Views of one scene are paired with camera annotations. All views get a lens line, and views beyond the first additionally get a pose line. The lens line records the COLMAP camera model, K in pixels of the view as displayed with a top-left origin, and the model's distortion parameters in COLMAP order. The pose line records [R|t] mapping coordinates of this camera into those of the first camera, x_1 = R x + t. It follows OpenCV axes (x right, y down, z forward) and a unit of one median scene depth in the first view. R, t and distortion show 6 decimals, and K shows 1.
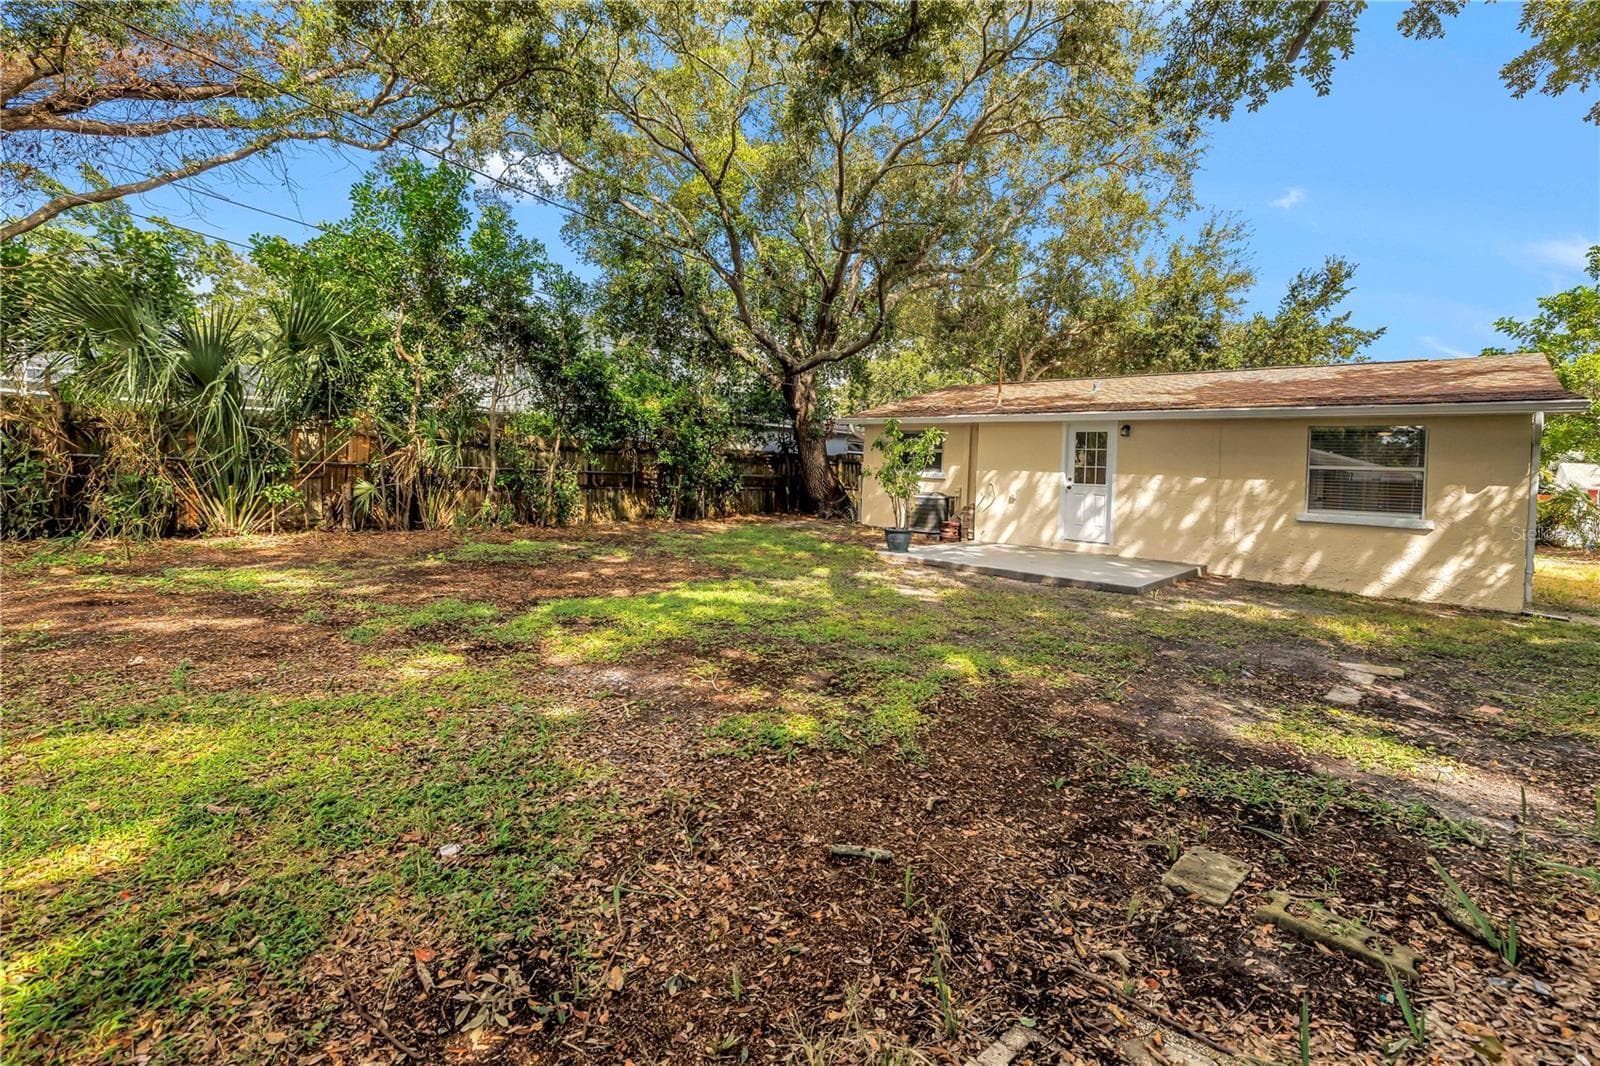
lens RADIAL K [[706.5, 0, 826.3], [0, 706.5, 492.0], [0, 0, 1]] dist [0.003583, 0.000116]
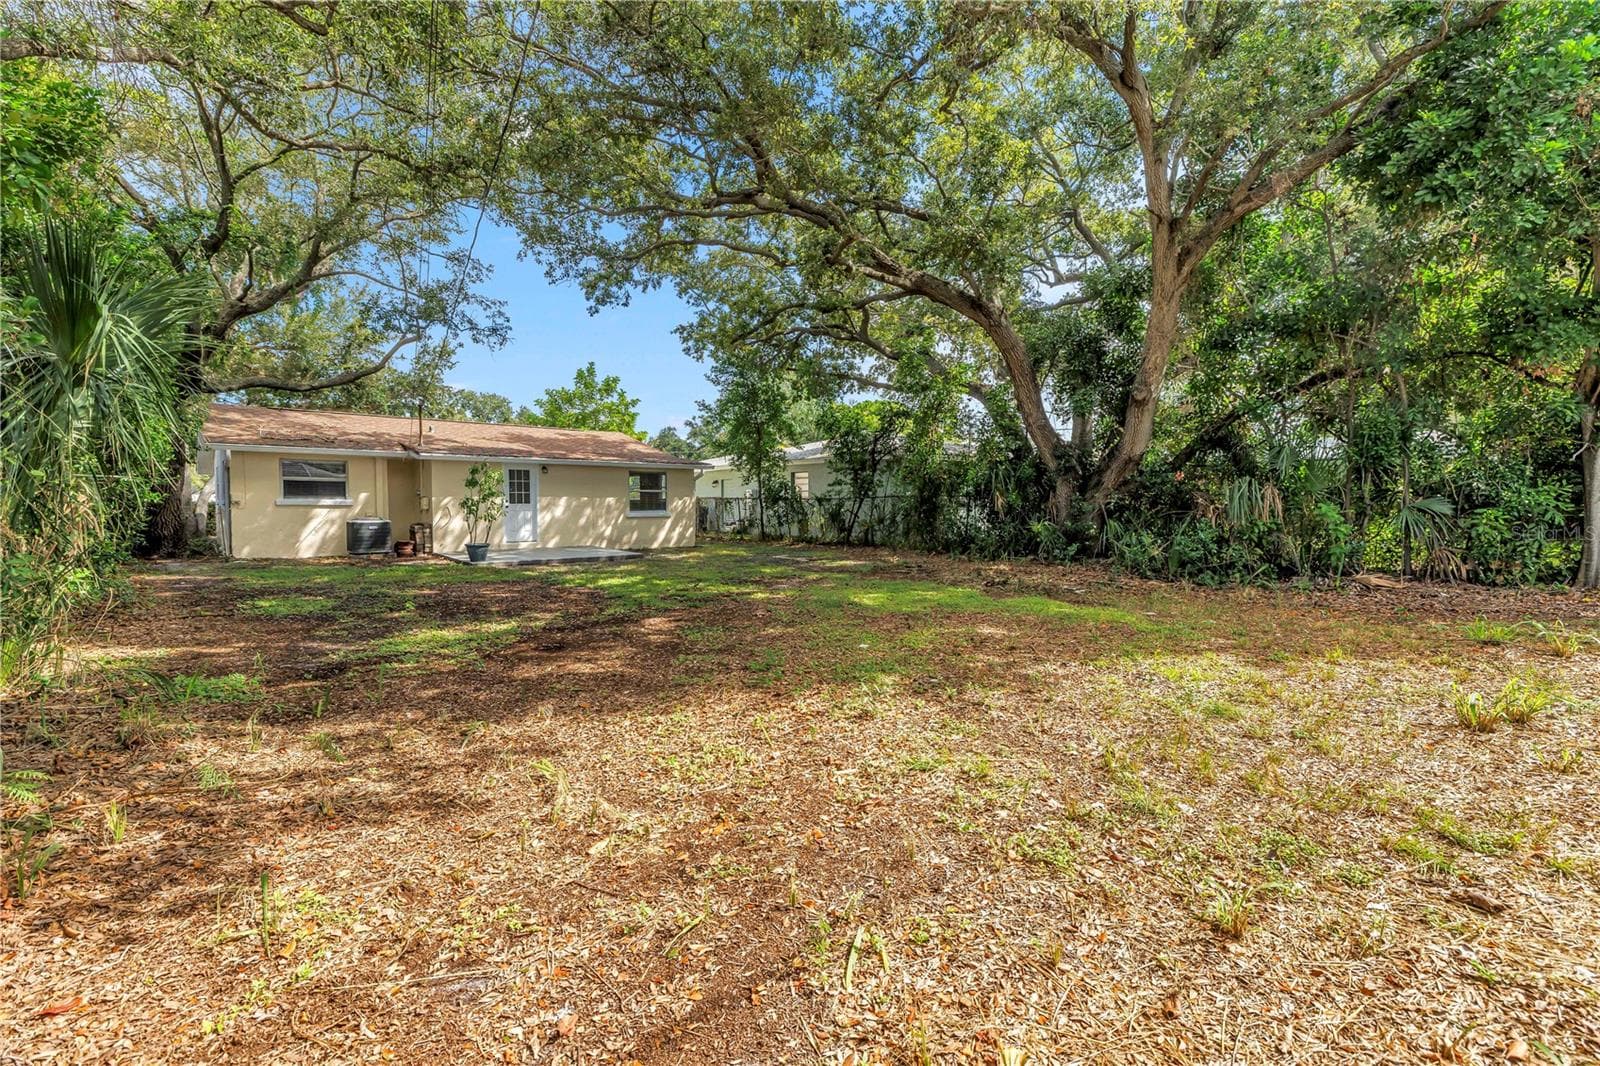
lens RADIAL K [[682.3, 0, 792.5], [0, 682.3, 528.9], [0, 0, 1]] dist [0.002625, 0.000030]
pose [[0.125633, -0.083020, 0.988597, -0.989276], [0.034259, 0.996261, 0.079310, -0.052393], [-0.991485, 0.023904, 0.128007, 0.228605]]
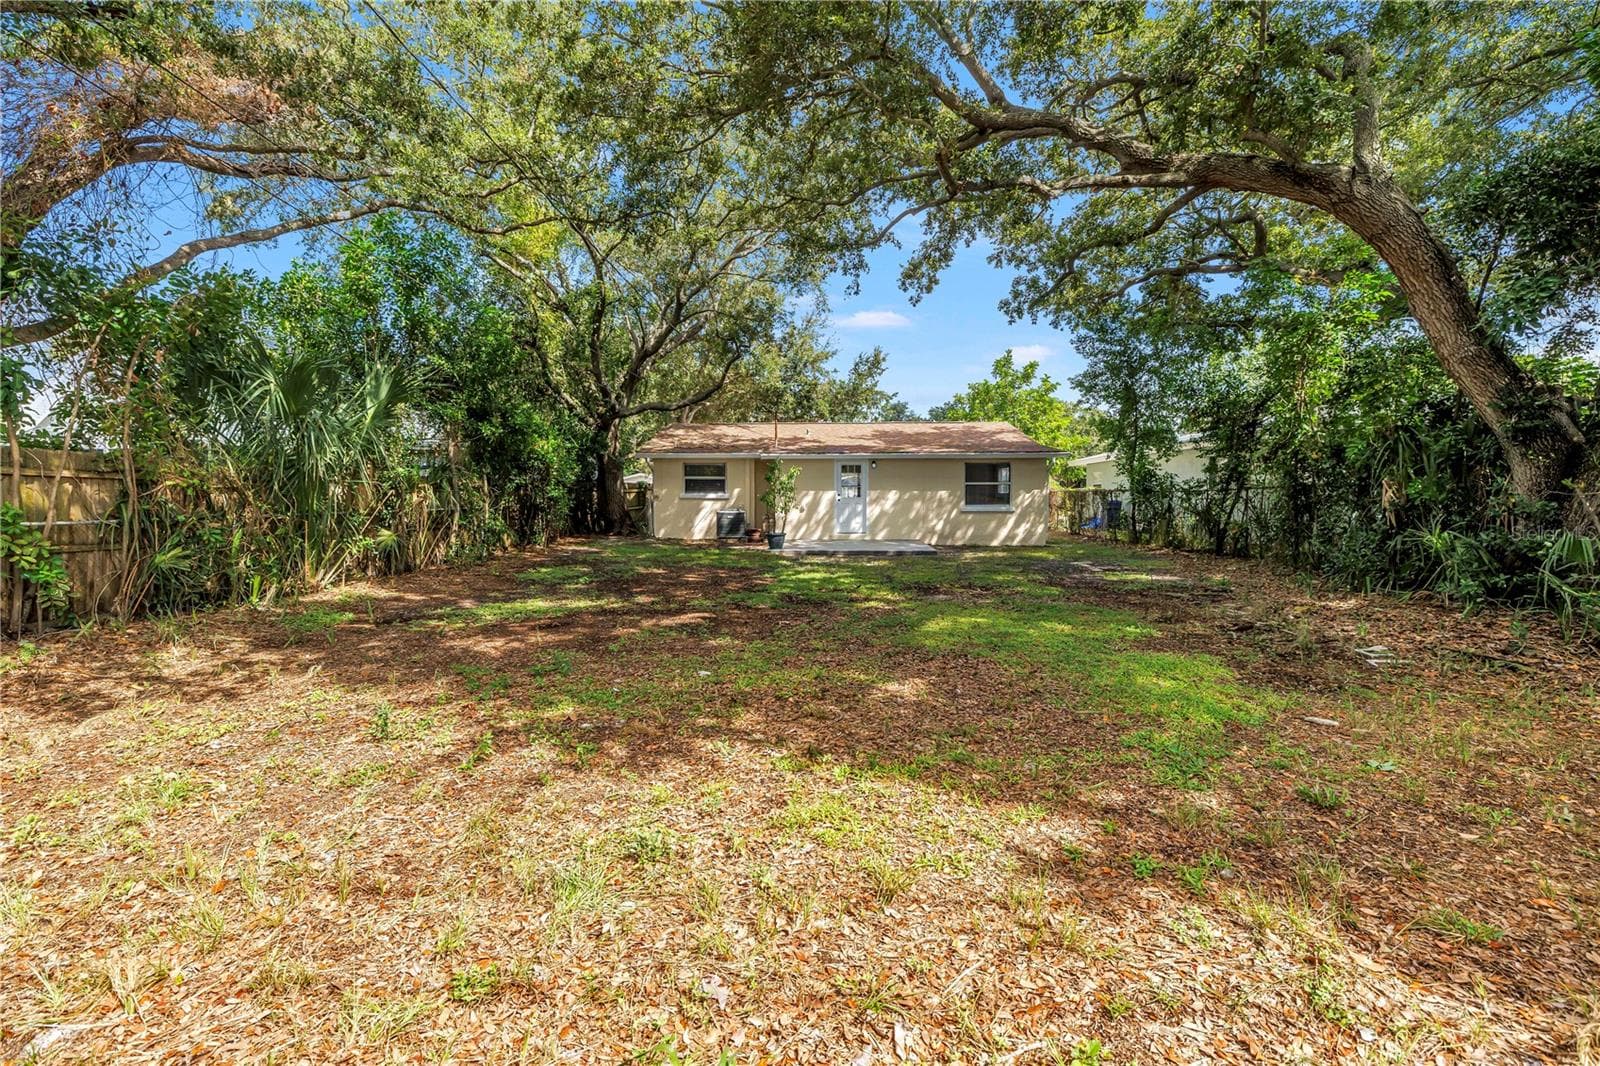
lens RADIAL K [[677.5, 0, 801.7], [0, 677.5, 529.5], [0, 0, 1]] dist [0.000496, 0.000865]
pose [[0.767599, -0.077702, 0.636203, -0.692480], [0.053461, 0.996927, 0.057256, -0.032039], [-0.638697, -0.009937, 0.769394, -0.116475]]
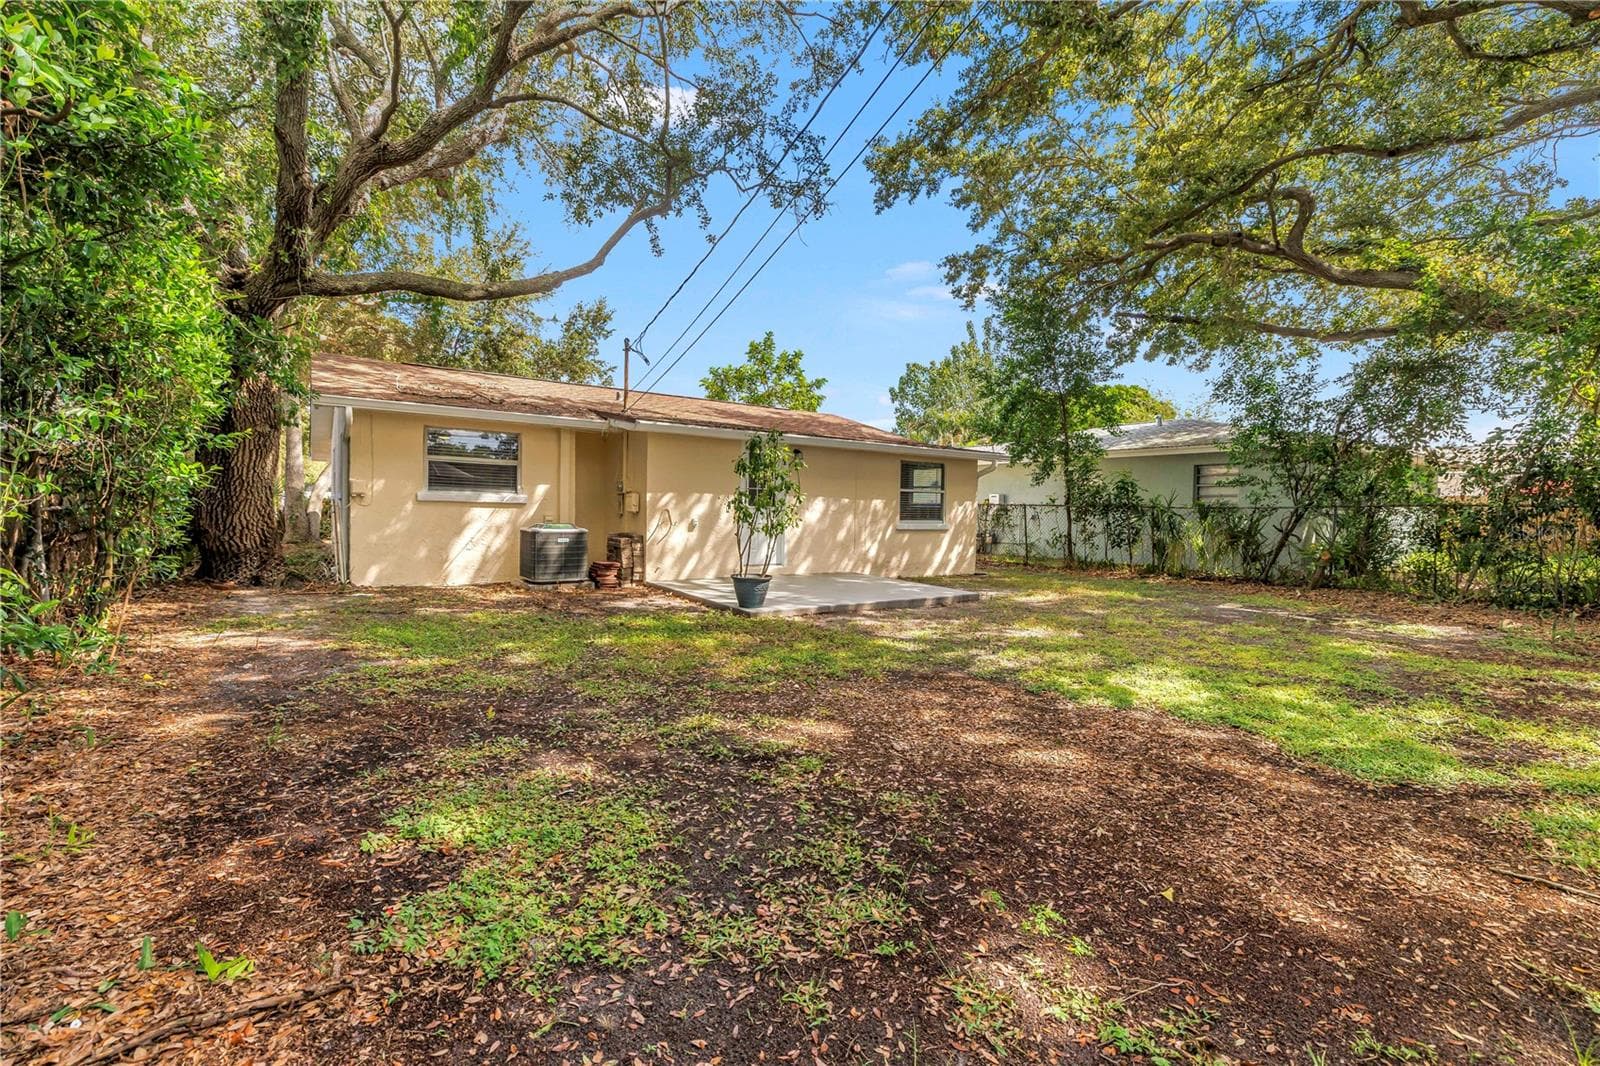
lens RADIAL K [[688.1, 0, 796.4], [0, 688.1, 530.7], [0, 0, 1]] dist [0.001004, -0.000244]
pose [[0.235218, -0.068351, 0.969536, -0.533304], [0.019540, 0.997655, 0.065593, -0.038471], [-0.971746, 0.003516, 0.236002, 0.714995]]
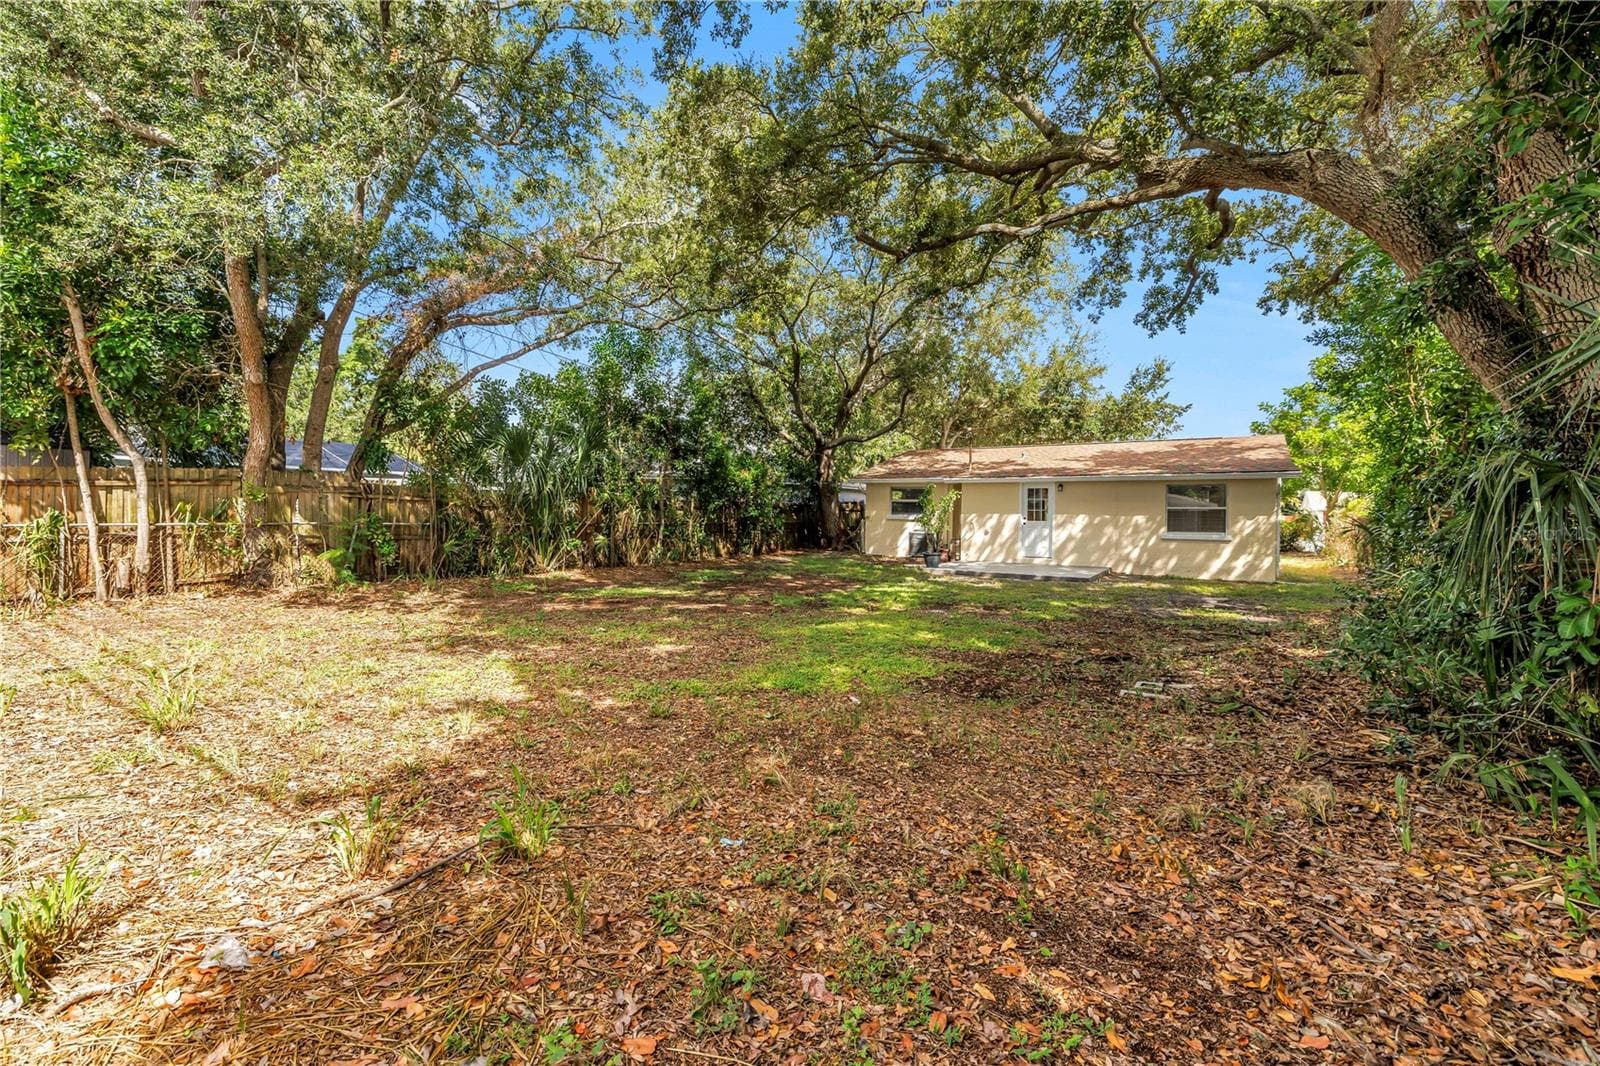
lens RADIAL K [[688.1, 0, 796.4], [0, 688.1, 530.7], [0, 0, 1]] dist [0.001004, -0.000244]
pose [[0.986695, -0.033810, 0.159030, -0.402757], [0.033994, 0.999421, 0.001563, -0.010368], [-0.158990, 0.003864, 0.987273, -0.432475]]
